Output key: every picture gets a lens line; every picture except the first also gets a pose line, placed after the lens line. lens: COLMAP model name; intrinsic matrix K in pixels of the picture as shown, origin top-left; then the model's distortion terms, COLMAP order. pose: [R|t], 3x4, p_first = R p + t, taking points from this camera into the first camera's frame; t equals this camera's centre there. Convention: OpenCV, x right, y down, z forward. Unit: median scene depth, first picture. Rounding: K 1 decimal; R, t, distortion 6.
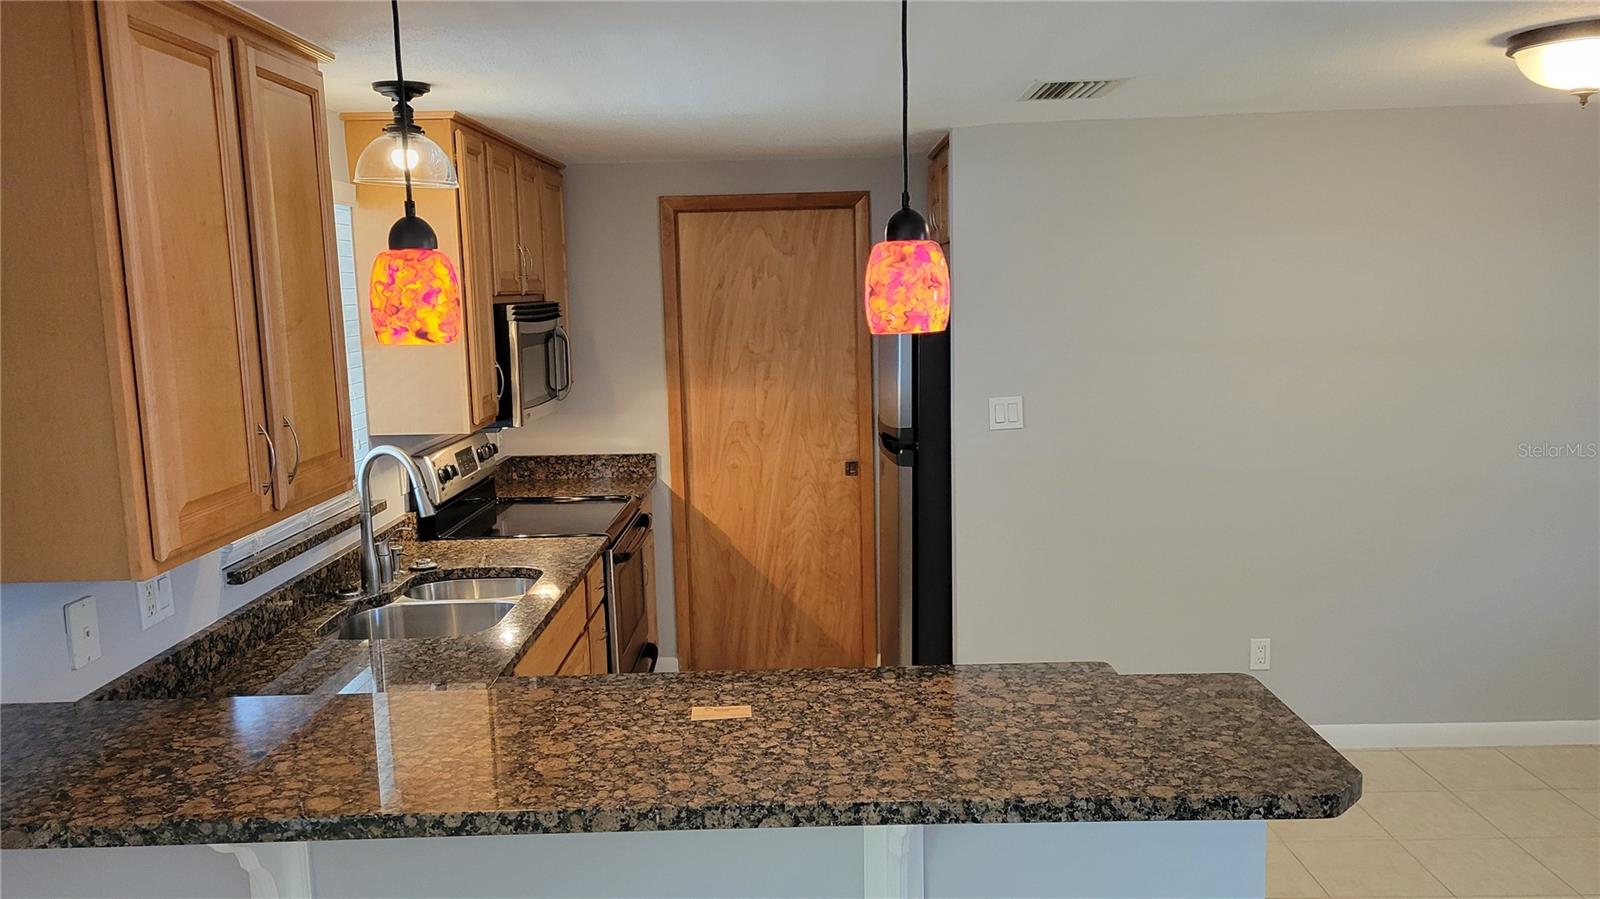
lens RADIAL K [[1202.8, 0, 798.5], [0, 1202.8, 459.2], [0, 0, 1]] dist [0.102104, -0.127731]
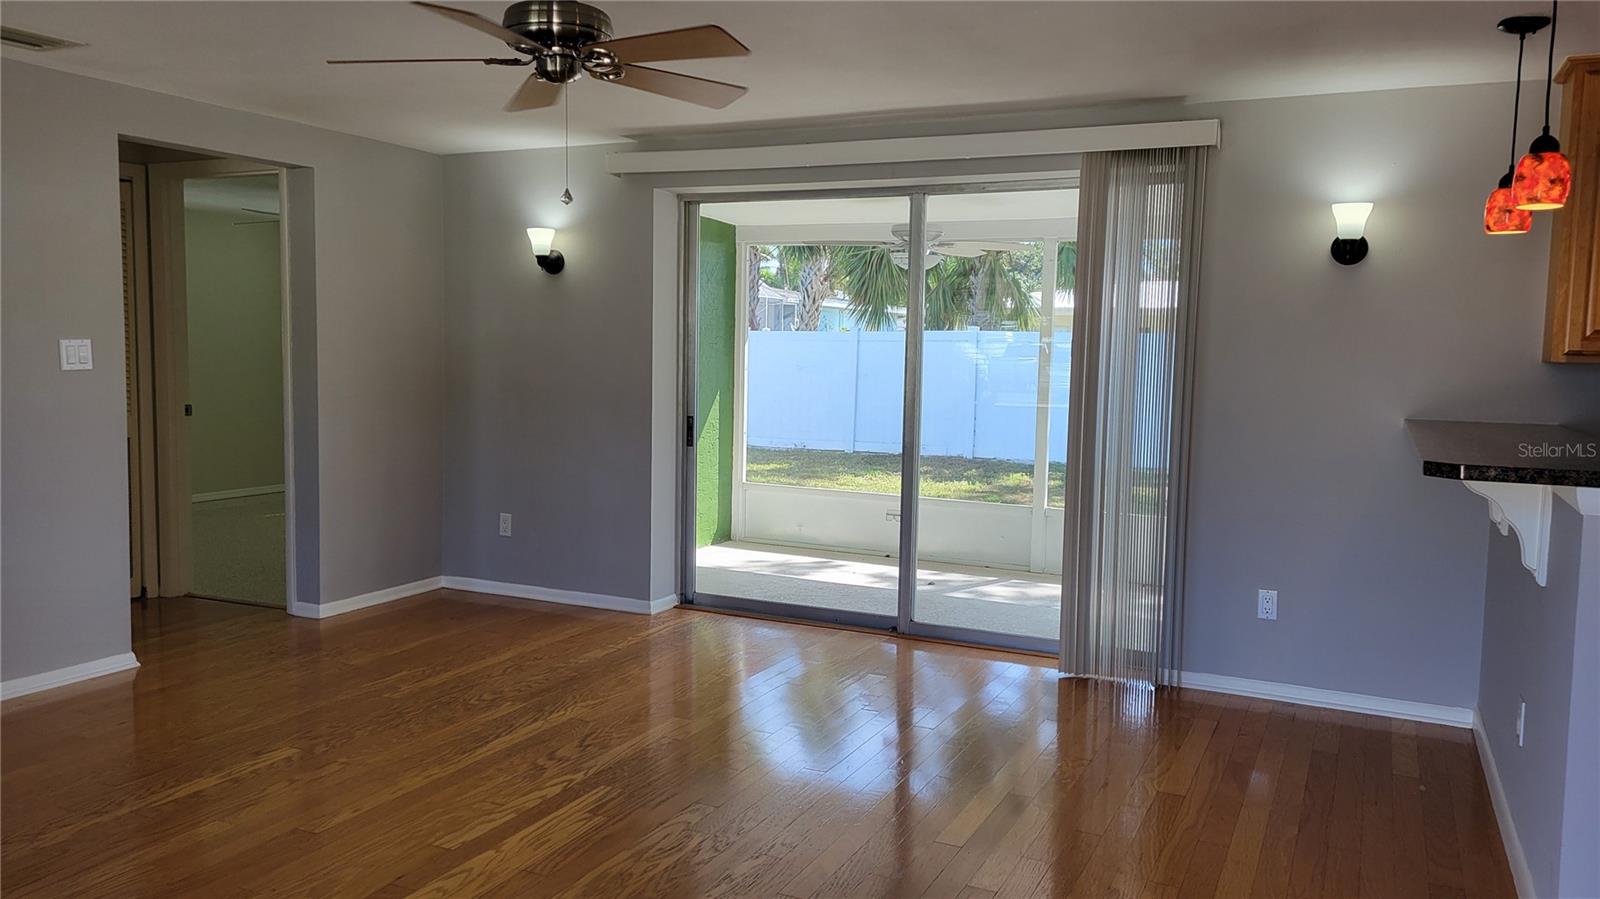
lens RADIAL K [[1177.6, 0, 800.0], [0, 1177.6, 449.5], [0, 0, 1]] dist [0.086291, -0.117019]
pose [[-0.427584, 0.094074, -0.899067, 1.202677], [-0.141588, 0.975326, 0.169390, 0.052828], [0.892819, 0.199725, -0.403714, 0.466719]]
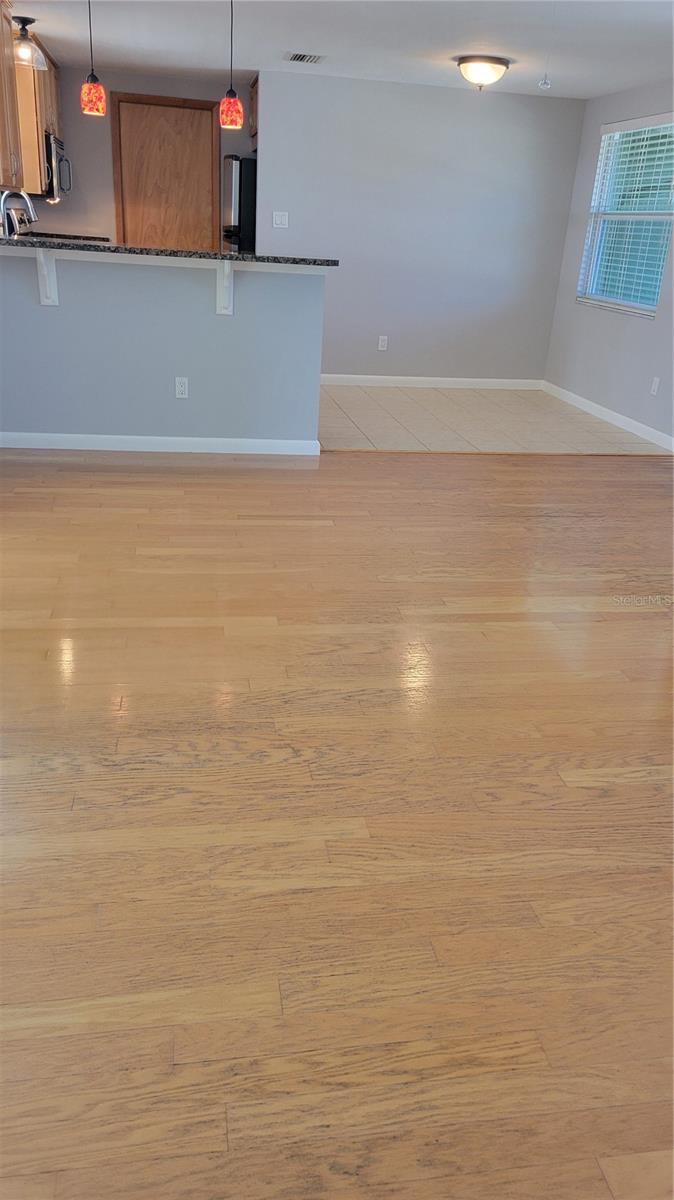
lens RADIAL K [[896.4, 0, 340.6], [0, 896.4, 612.4], [0, 0, 1]] dist [0.089102, -0.068554]
pose [[0.979890, 0.006750, 0.199426, -0.073683], [-0.058364, 0.965416, 0.254099, 0.339298], [-0.190813, -0.260629, 0.946395, -1.190904]]
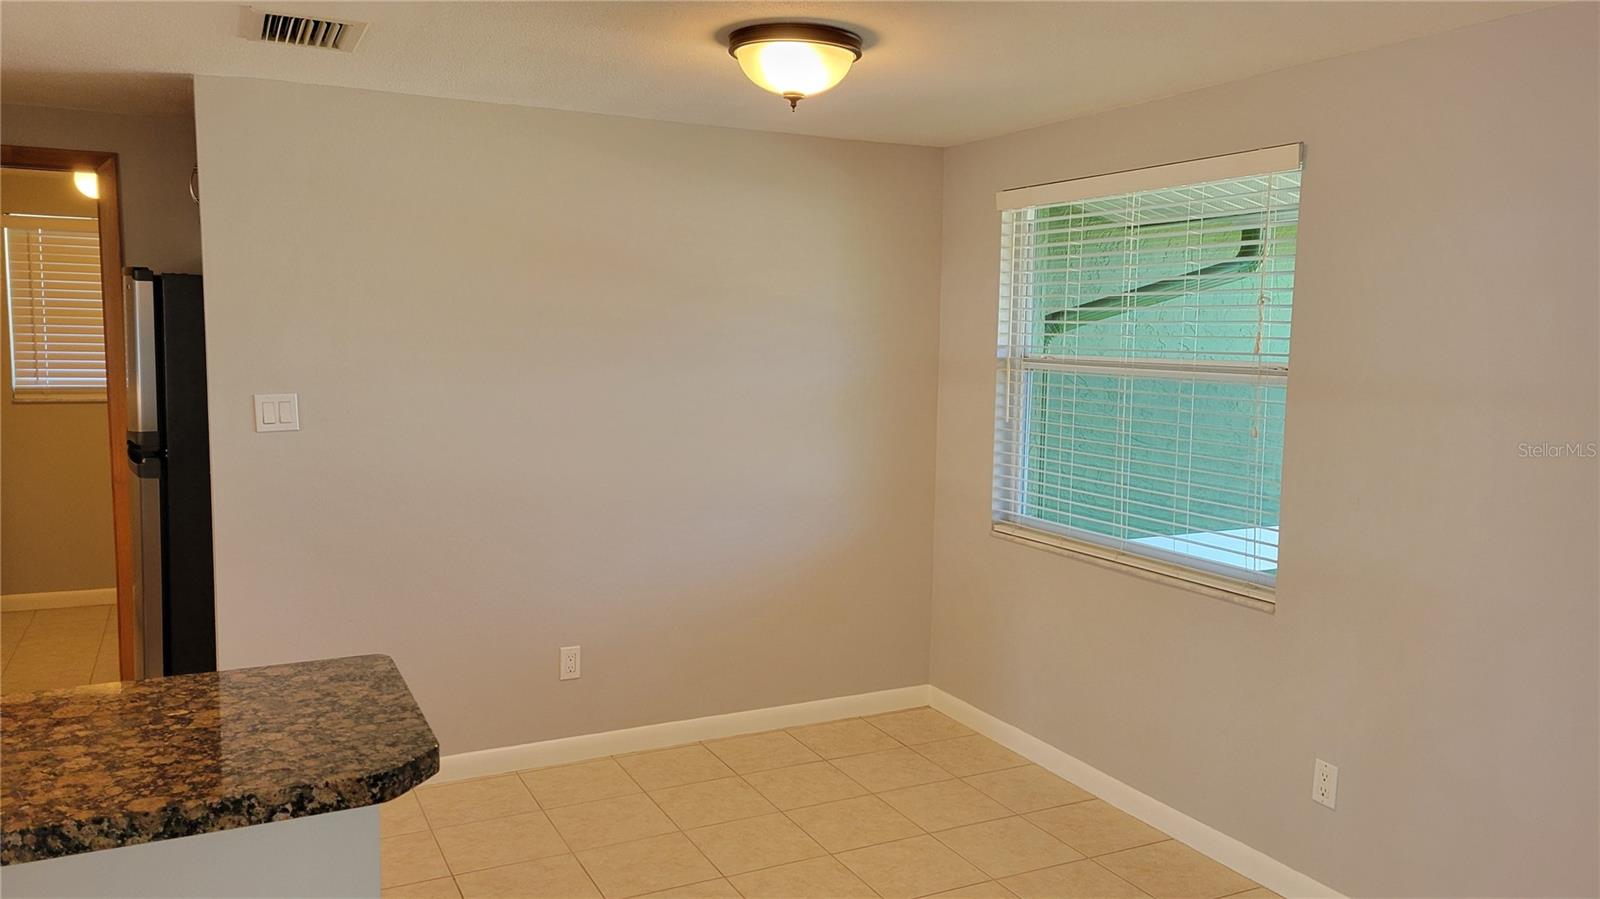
lens RADIAL K [[1195.1, 0, 814.8], [0, 1195.1, 466.6], [0, 0, 1]] dist [0.089102, -0.068554]
pose [[0.888148, -0.012801, 0.459380, 0.168197], [0.028593, 0.999215, -0.027436, 0.052334], [-0.458667, 0.037502, 0.887816, 0.075681]]
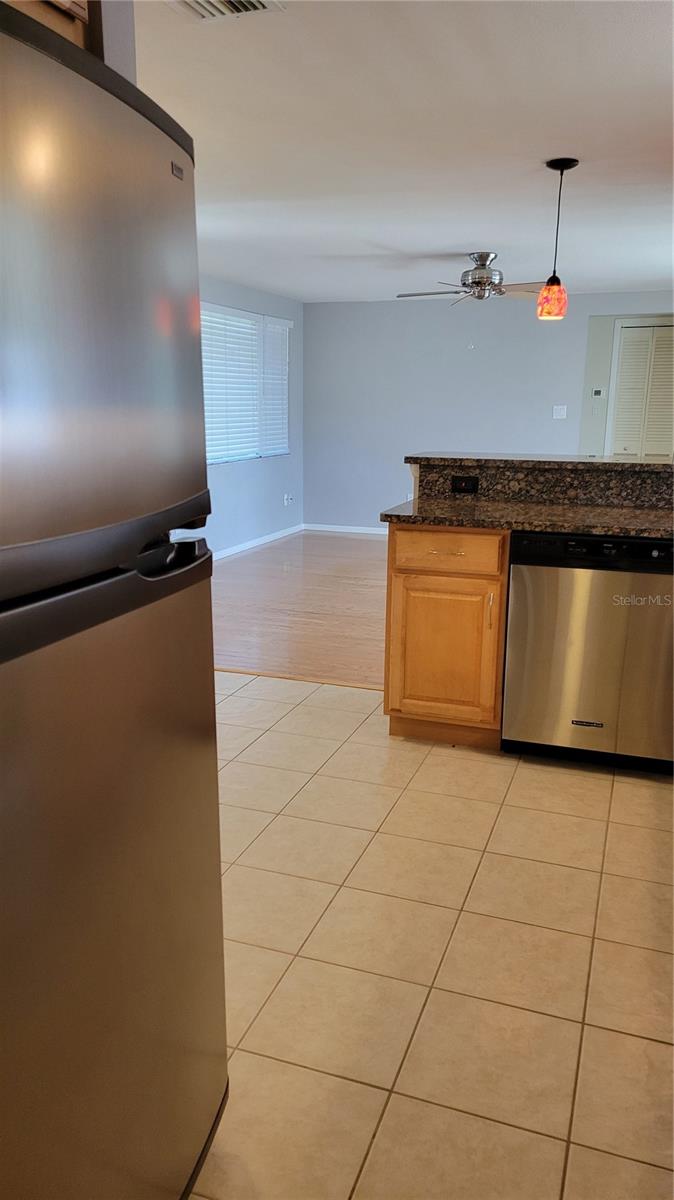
lens RADIAL K [[918.3, 0, 331.5], [0, 918.3, 587.5], [0, 0, 1]] dist [0.100866, -0.060014]
pose [[-0.941770, -0.049688, 0.332567, -0.116866], [0.066958, 0.941505, 0.330280, -0.158060], [-0.329524, 0.333315, -0.883354, 2.002634]]
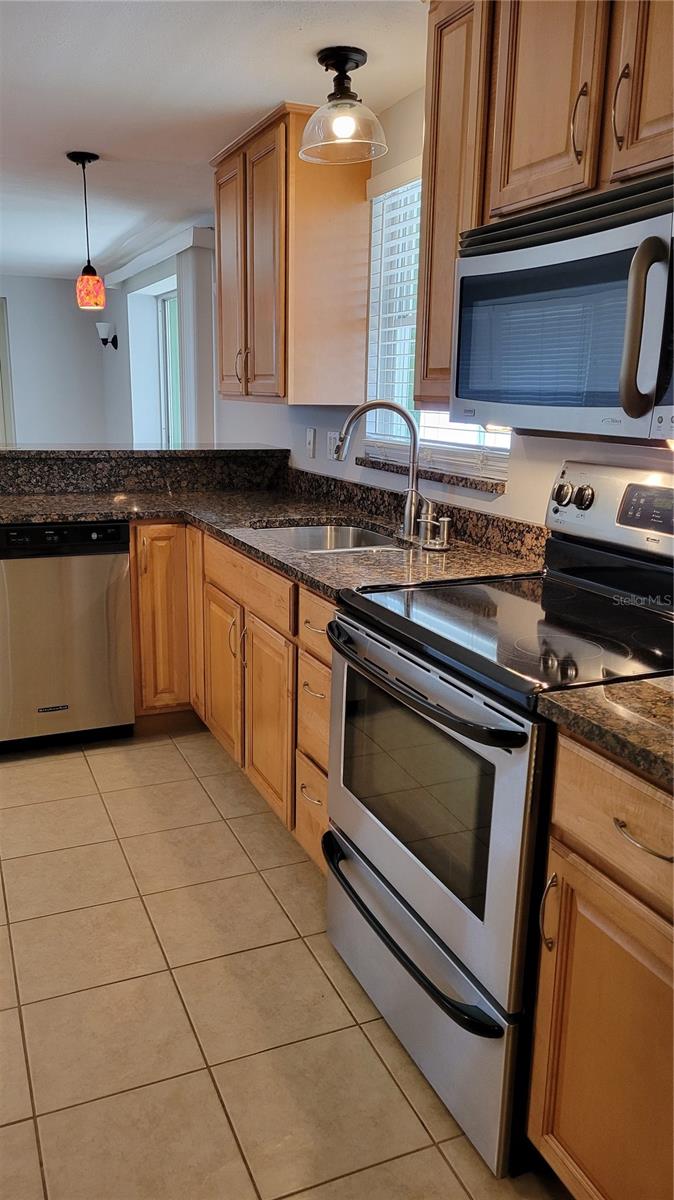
lens RADIAL K [[902.1, 0, 337.1], [0, 902.1, 605.6], [0, 0, 1]] dist [0.102104, -0.127731]
pose [[-0.913249, 0.103204, -0.394114, 0.064076], [-0.055455, 0.926888, 0.371219, -0.165556], [0.403611, 0.360870, -0.840756, 2.003155]]
